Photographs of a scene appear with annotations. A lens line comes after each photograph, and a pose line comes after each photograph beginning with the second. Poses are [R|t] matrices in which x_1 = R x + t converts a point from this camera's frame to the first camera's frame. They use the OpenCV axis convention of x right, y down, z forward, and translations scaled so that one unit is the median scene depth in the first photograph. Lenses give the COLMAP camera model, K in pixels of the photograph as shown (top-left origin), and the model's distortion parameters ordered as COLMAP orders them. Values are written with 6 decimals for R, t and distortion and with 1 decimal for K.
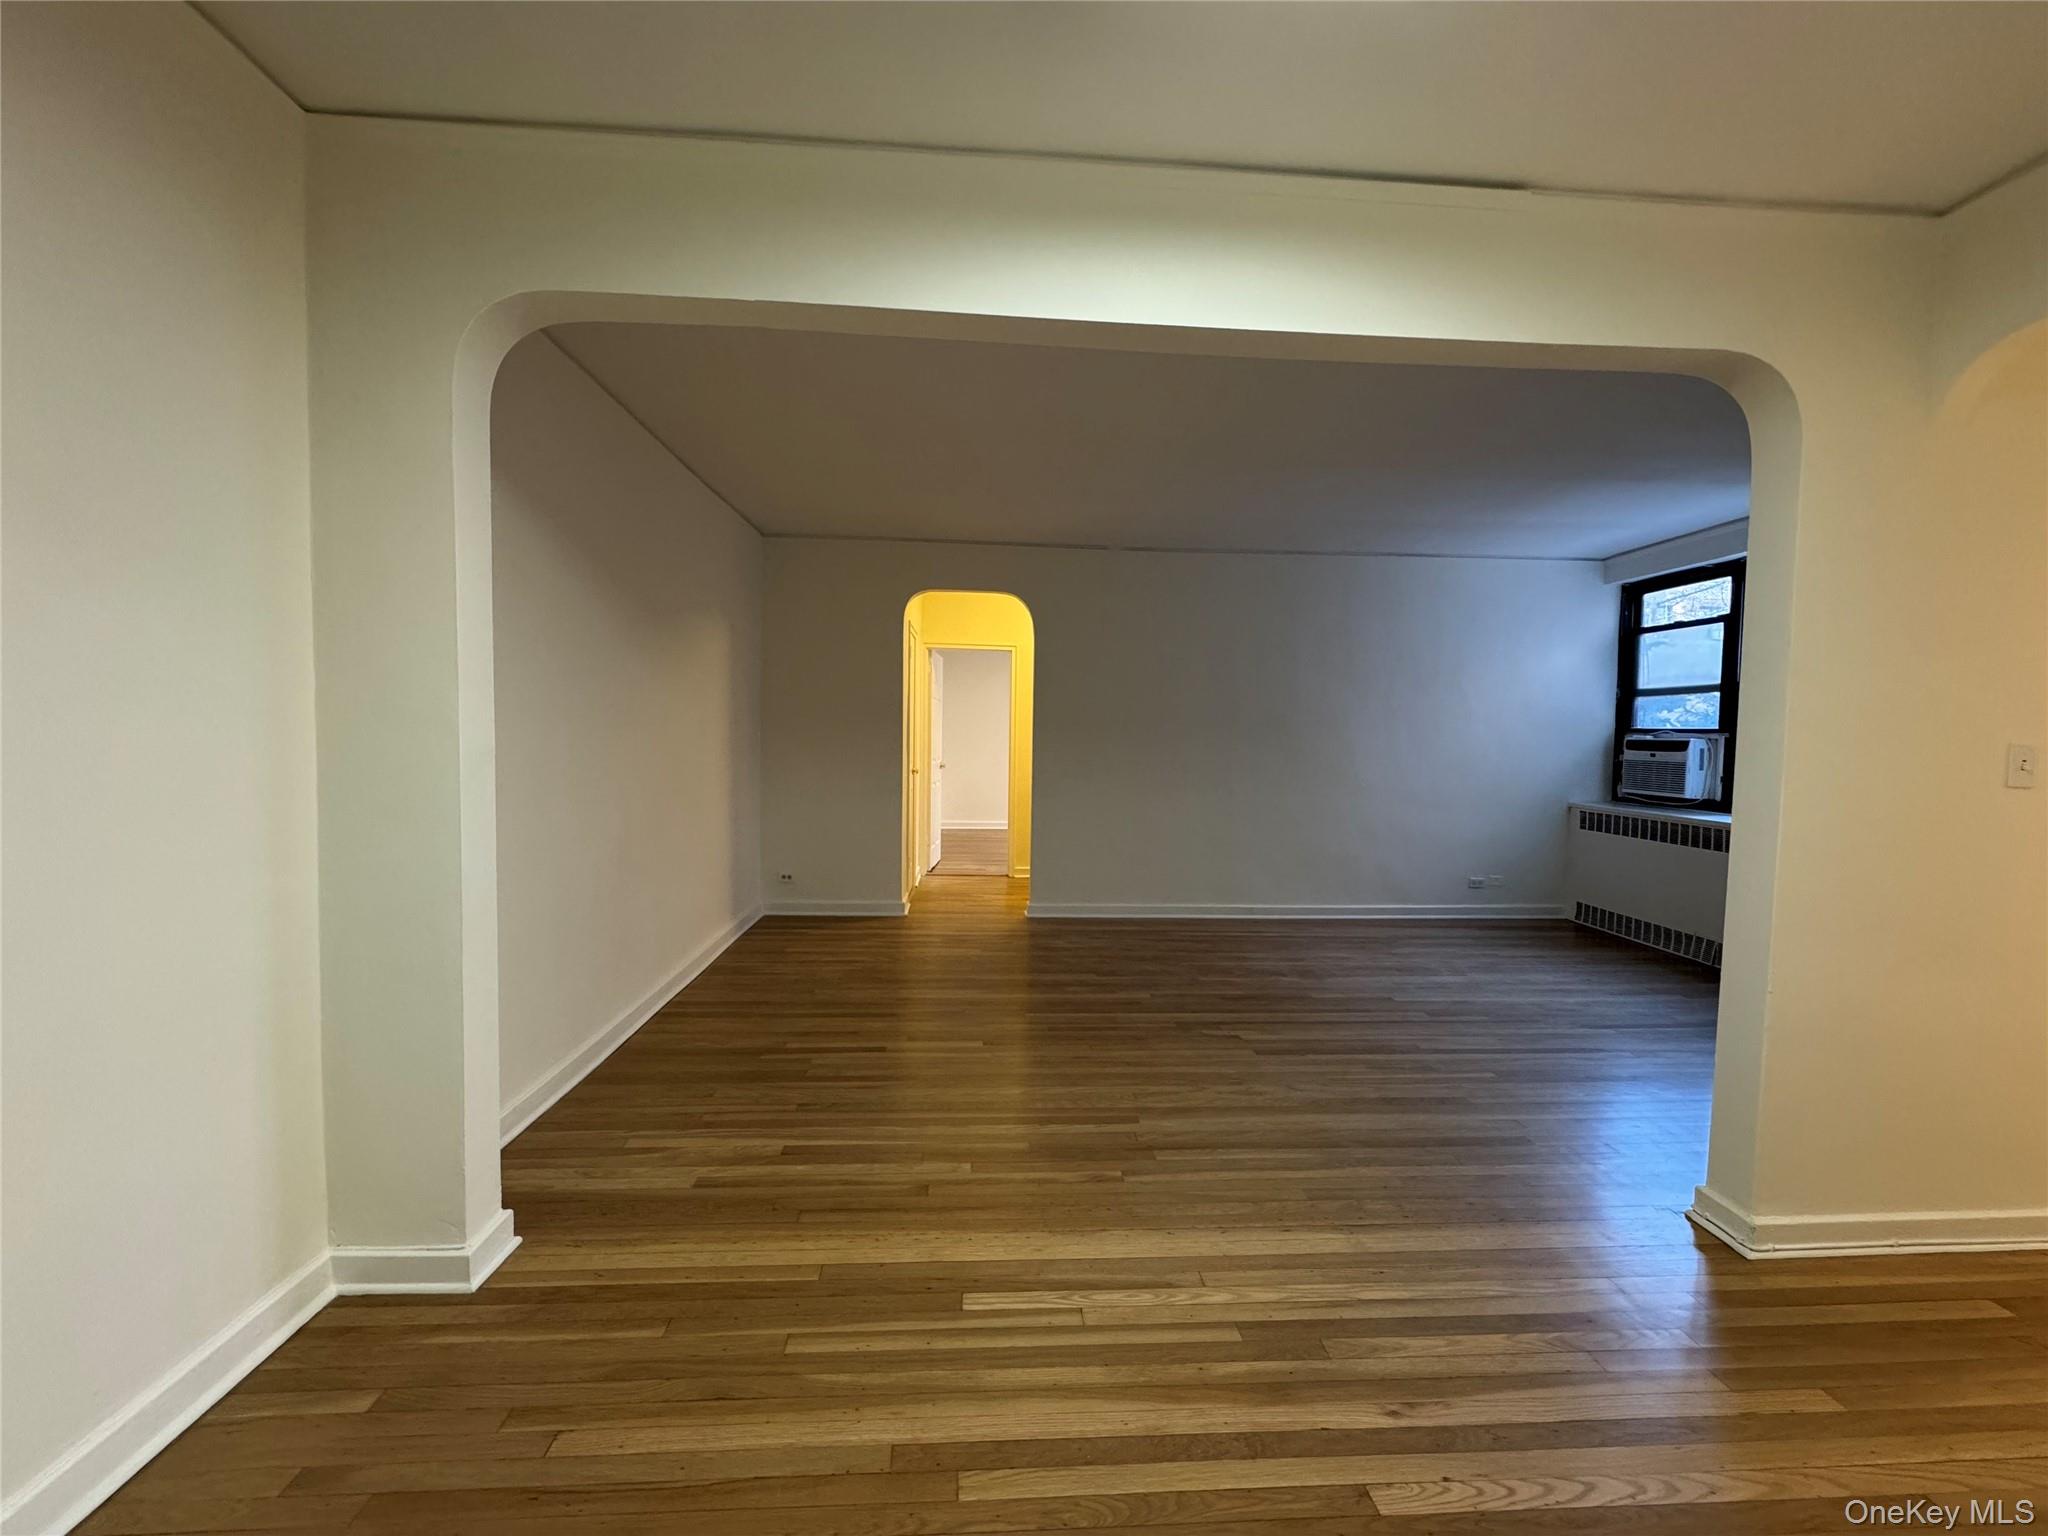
lens RADIAL K [[821.0, 0, 1024.0], [0, 821.0, 768.0], [0, 0, 1]] dist [-0.002243, -0.000169]
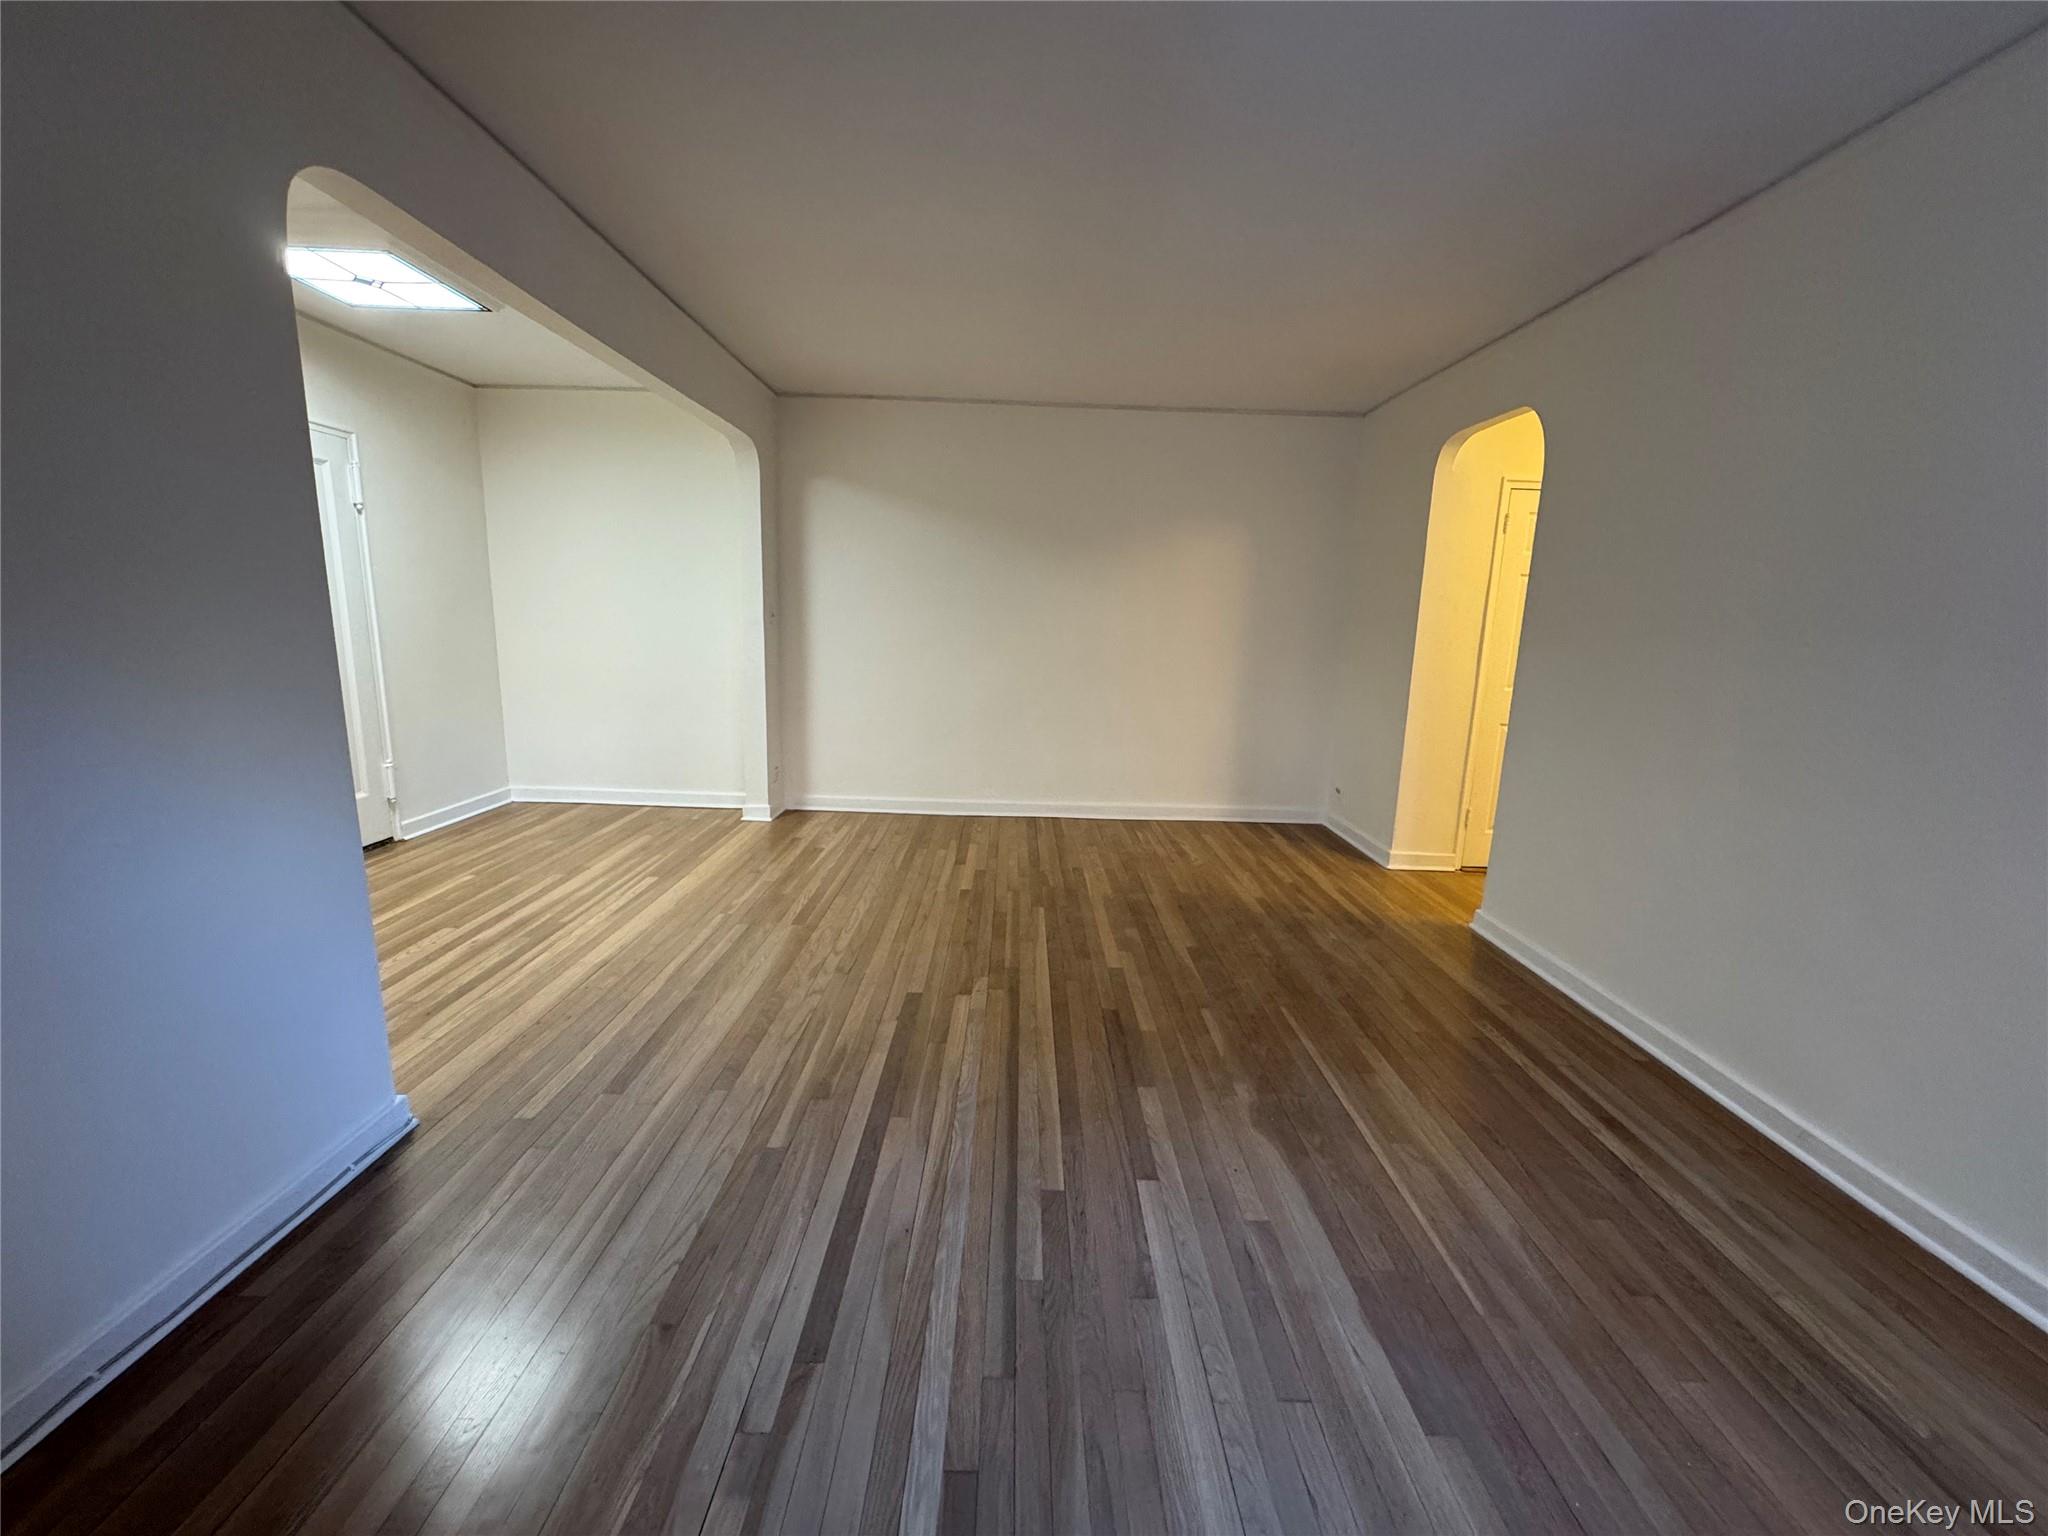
lens RADIAL K [[821.0, 0, 1024.0], [0, 821.0, 768.0], [0, 0, 1]] dist [-0.002243, -0.000169]
pose [[-0.055648, 0.164129, -0.984868, 0.980750], [-0.079438, 0.982542, 0.168230, -0.035296], [0.995285, 0.087598, -0.041638, 1.023232]]
